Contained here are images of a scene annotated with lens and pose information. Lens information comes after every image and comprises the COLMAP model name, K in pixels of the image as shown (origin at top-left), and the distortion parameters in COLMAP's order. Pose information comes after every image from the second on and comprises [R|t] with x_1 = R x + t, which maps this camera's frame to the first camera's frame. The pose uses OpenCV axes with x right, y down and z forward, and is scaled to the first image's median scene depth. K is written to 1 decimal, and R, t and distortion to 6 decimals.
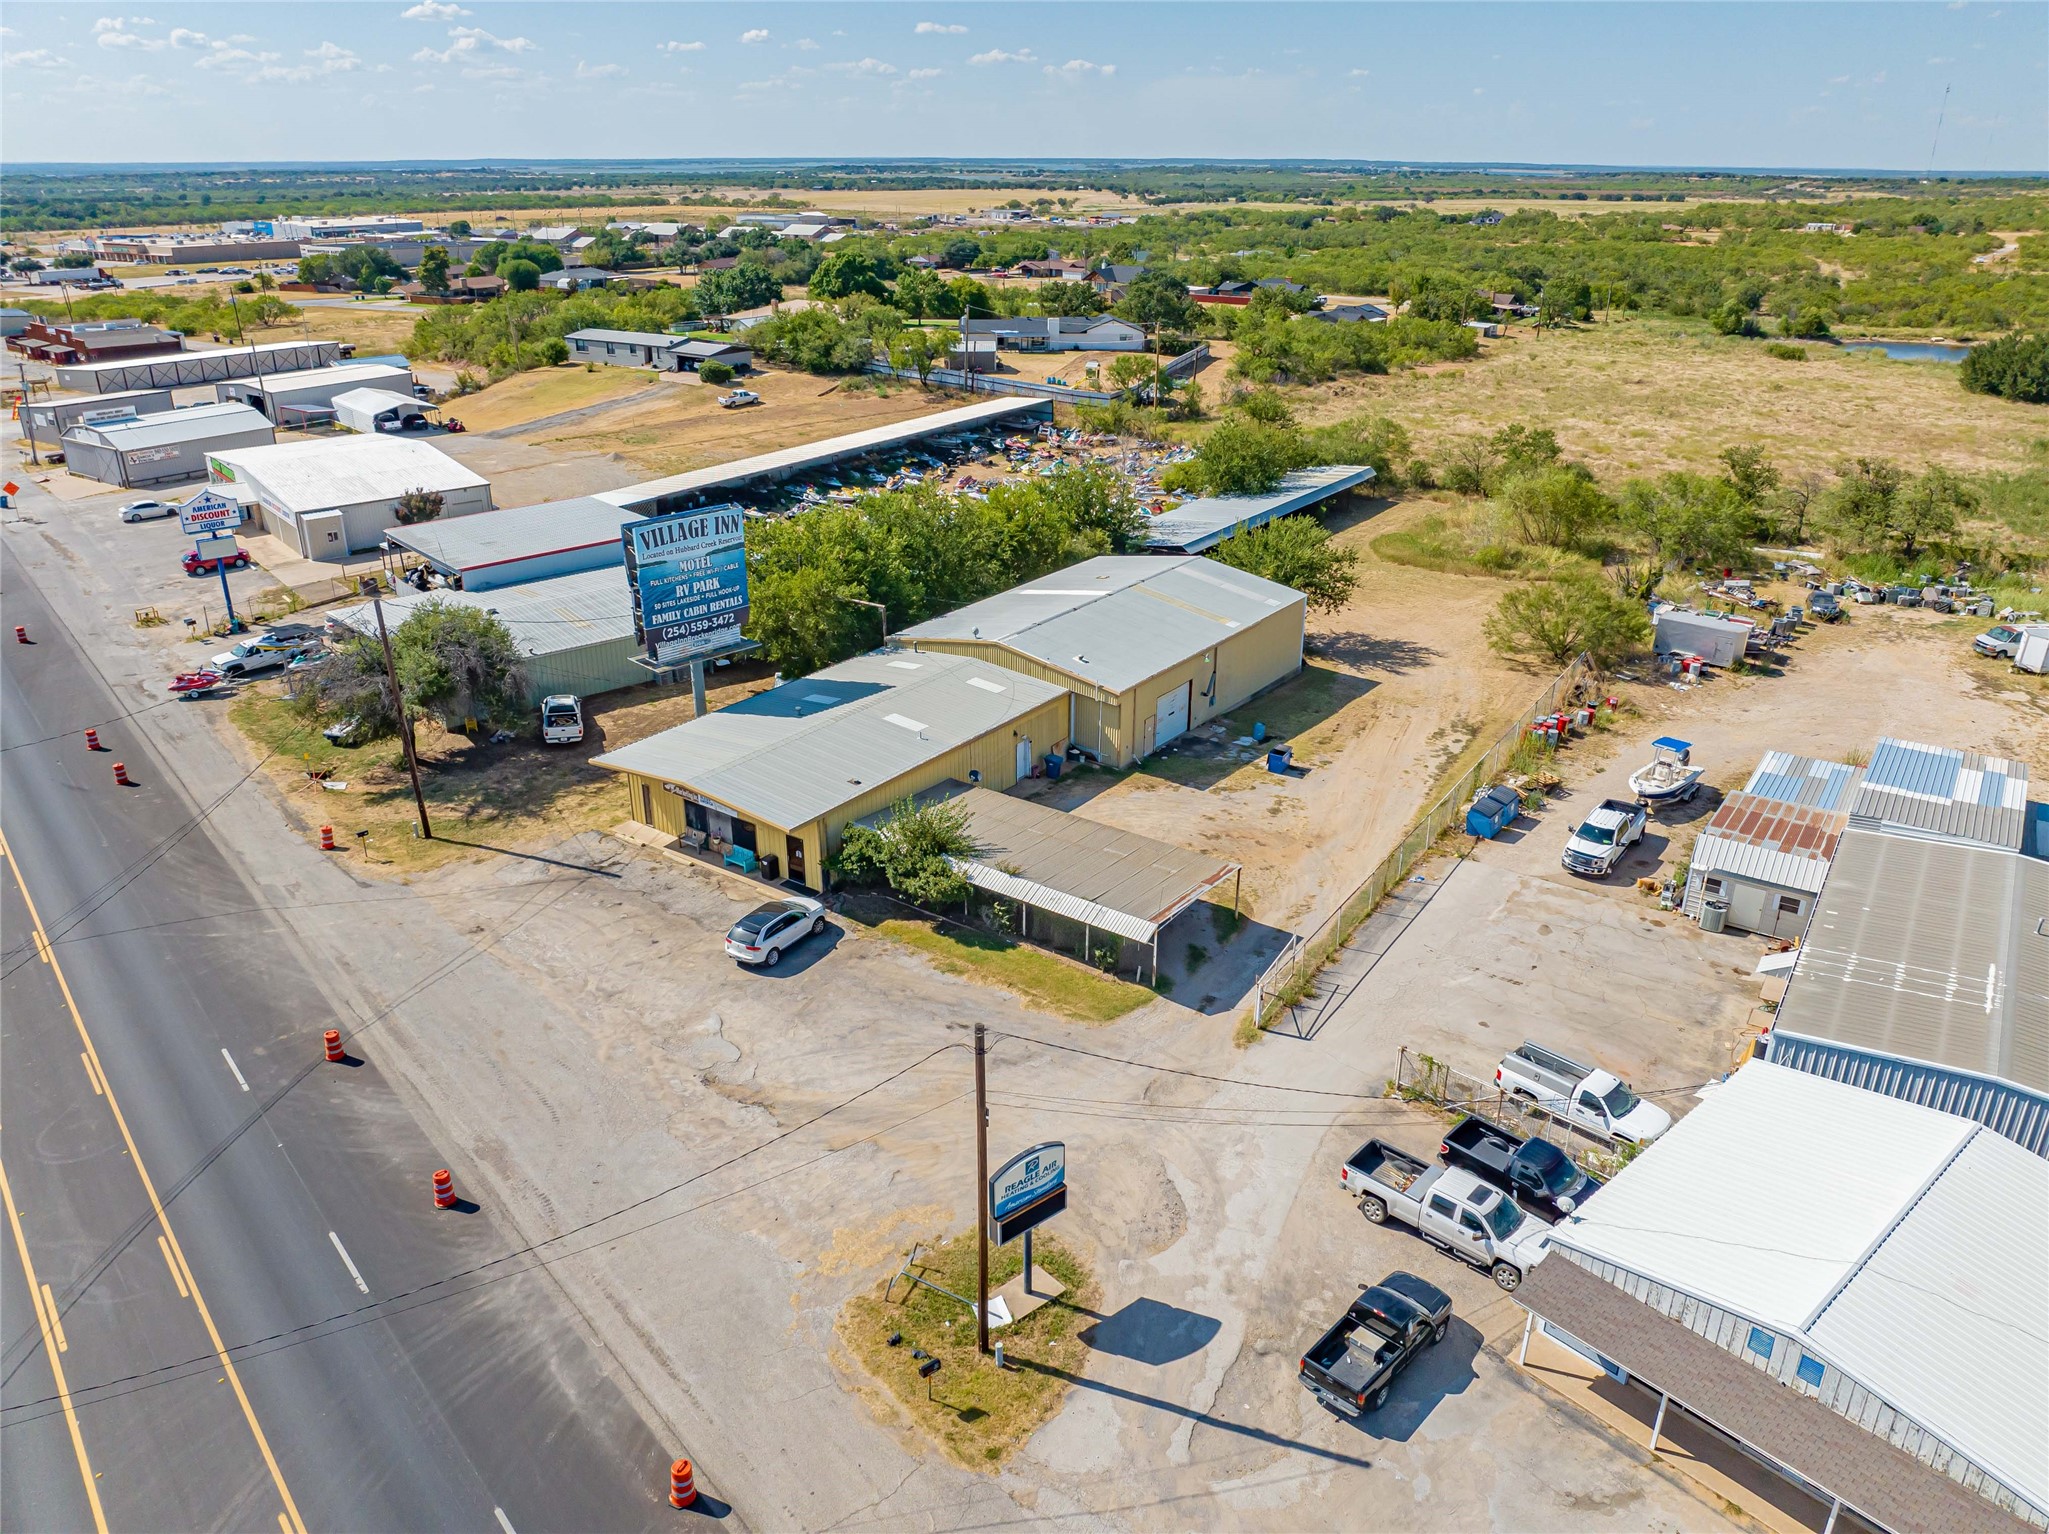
lens RADIAL K [[1440.0, 0, 1032.7], [0, 1440.0, 765.9], [0, 0, 1]] dist [-0.050681, 0.021556]
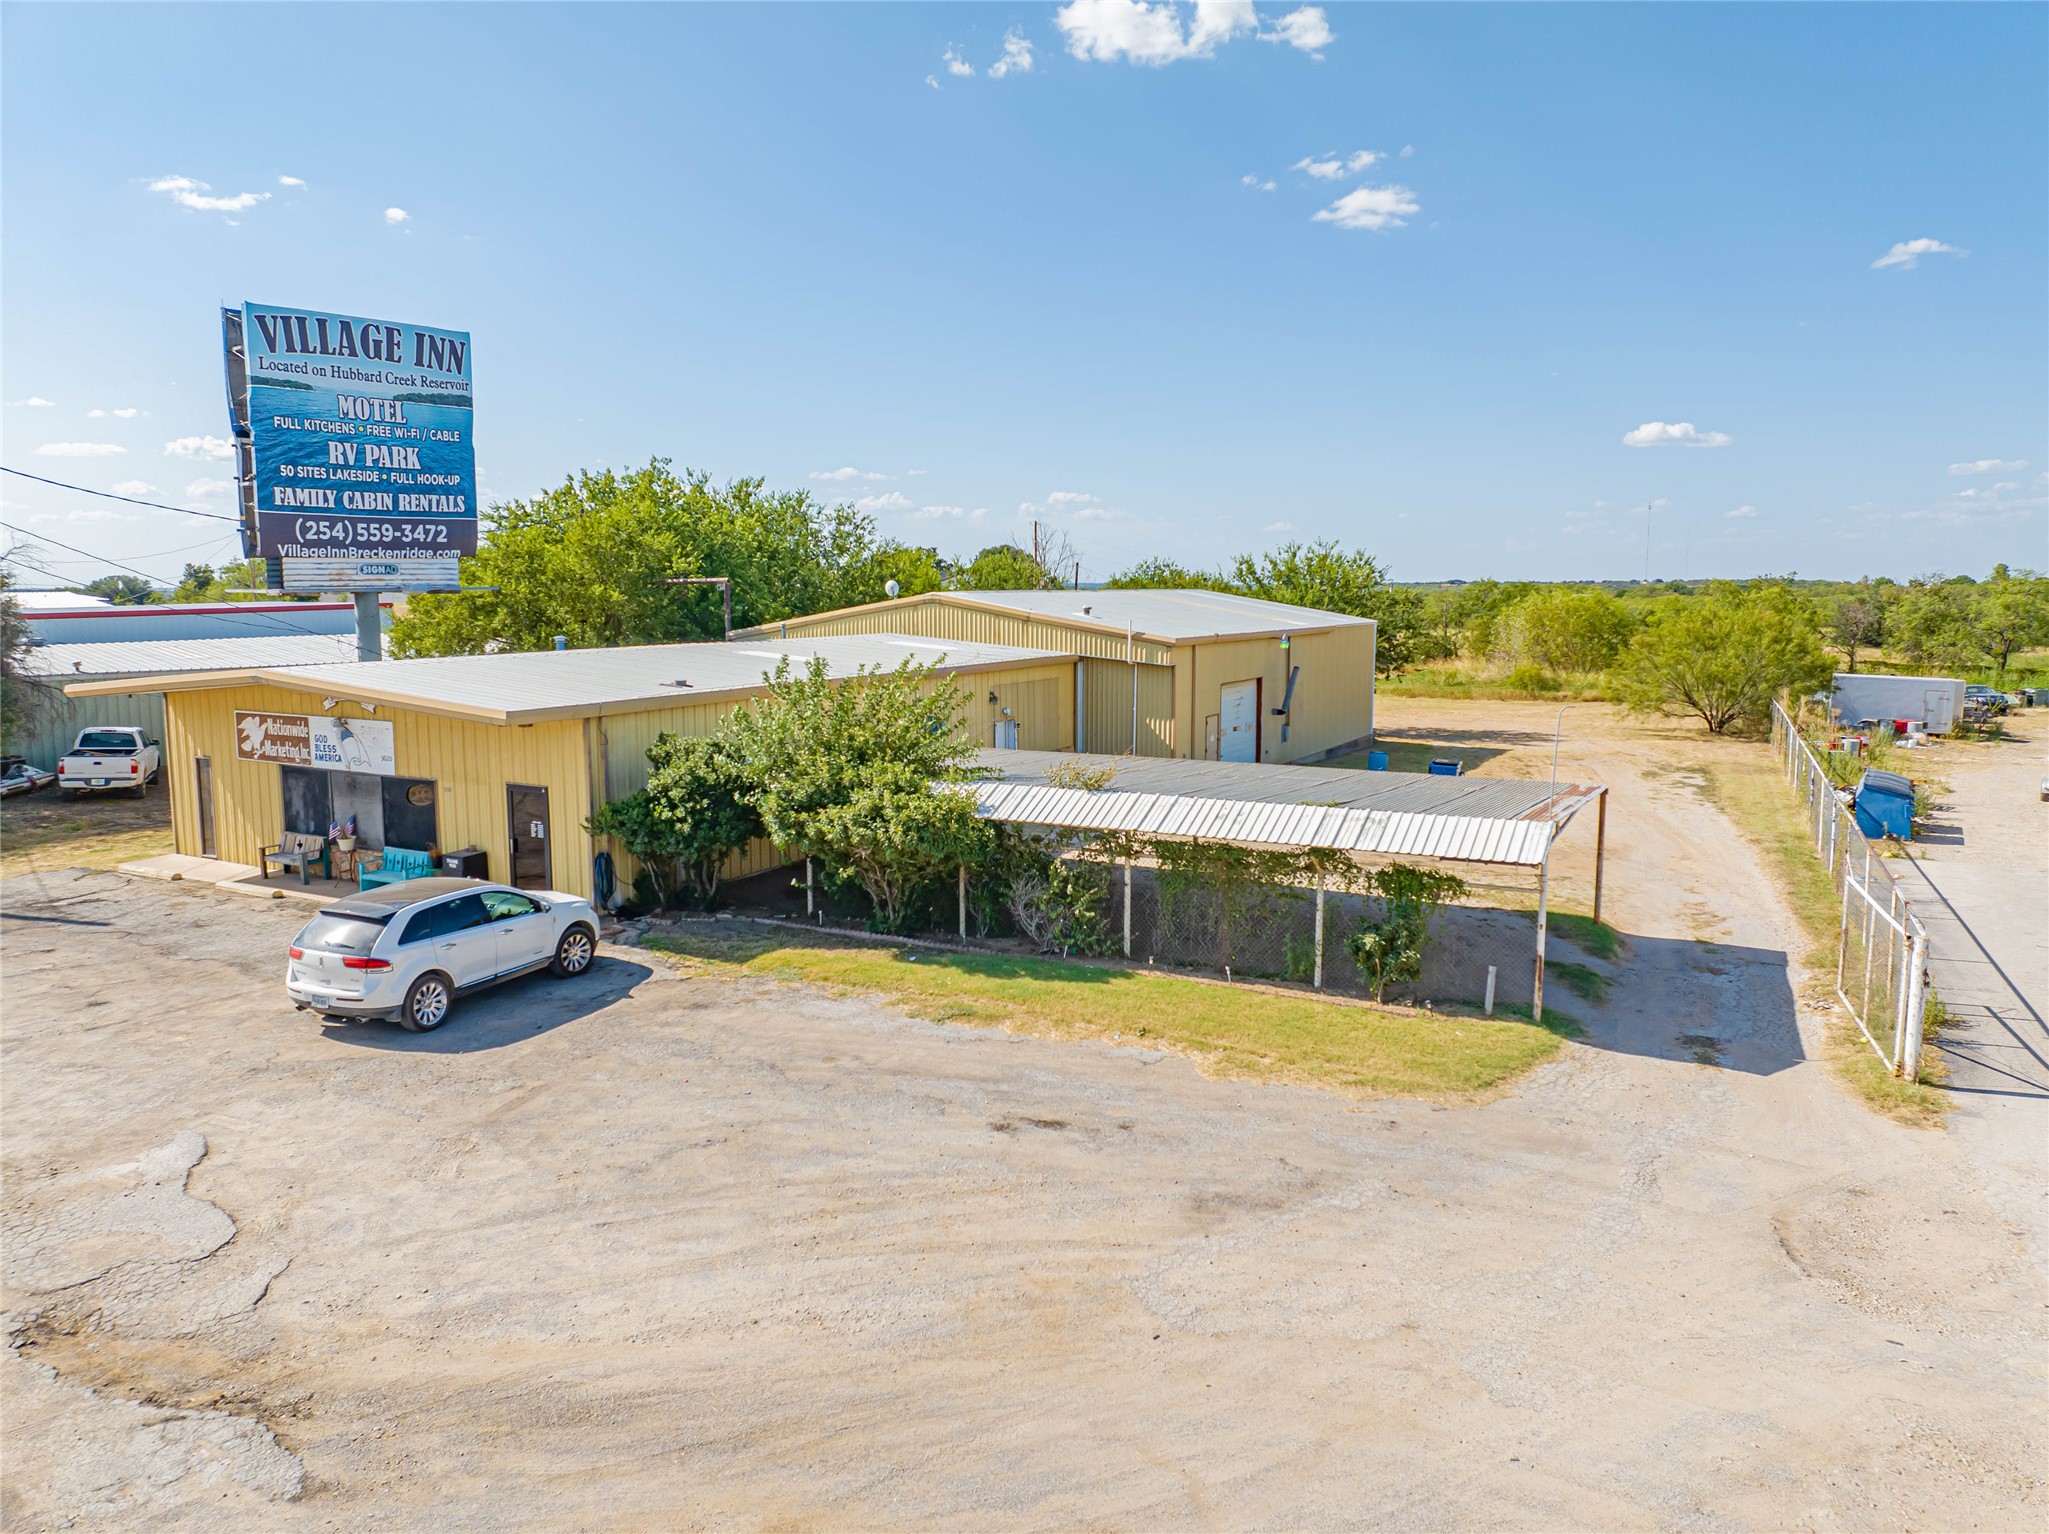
lens RADIAL K [[1440.0, 0, 1031.3], [0, 1440.0, 767.2], [0, 0, 1]] dist [-0.050681, 0.021556]
pose [[0.991327, -0.021271, 0.129685, -0.063124], [0.055663, 0.961885, -0.267729, 0.134676], [-0.119047, 0.272626, 0.954727, 0.491112]]
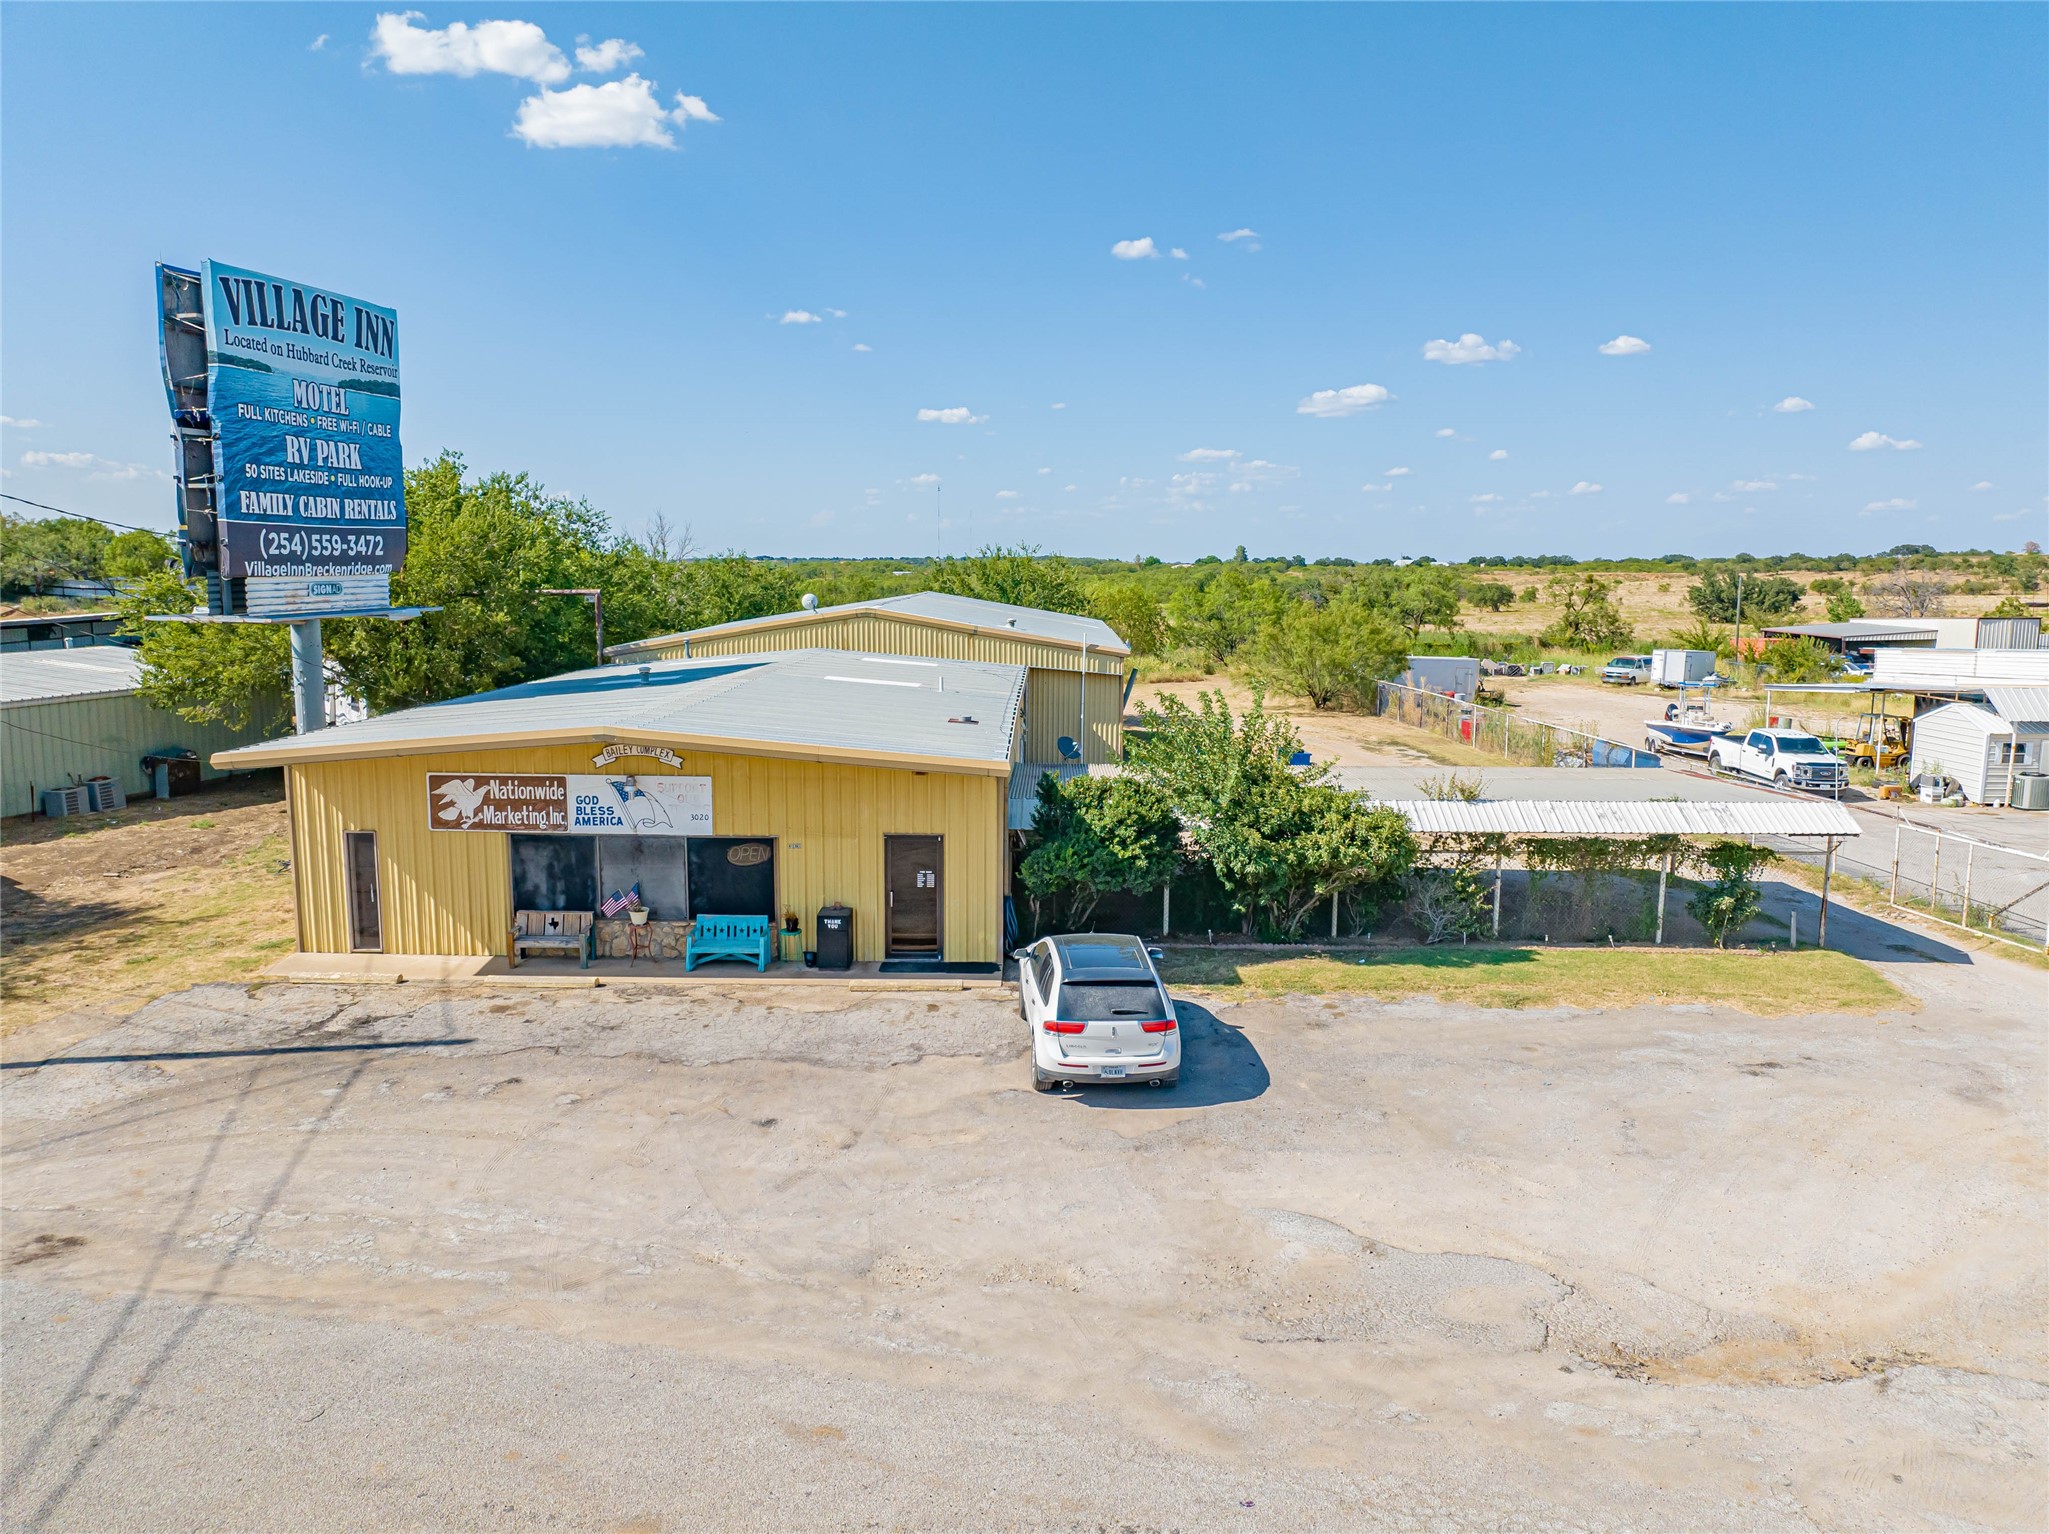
lens RADIAL K [[1440.0, 0, 1034.3], [0, 1440.0, 763.0], [0, 0, 1]] dist [-0.050681, 0.021556]
pose [[0.820850, -0.078256, 0.565757, -0.300322], [0.220719, 0.957076, -0.187854, 0.093151], [-0.526772, 0.279073, 0.802888, 0.548238]]
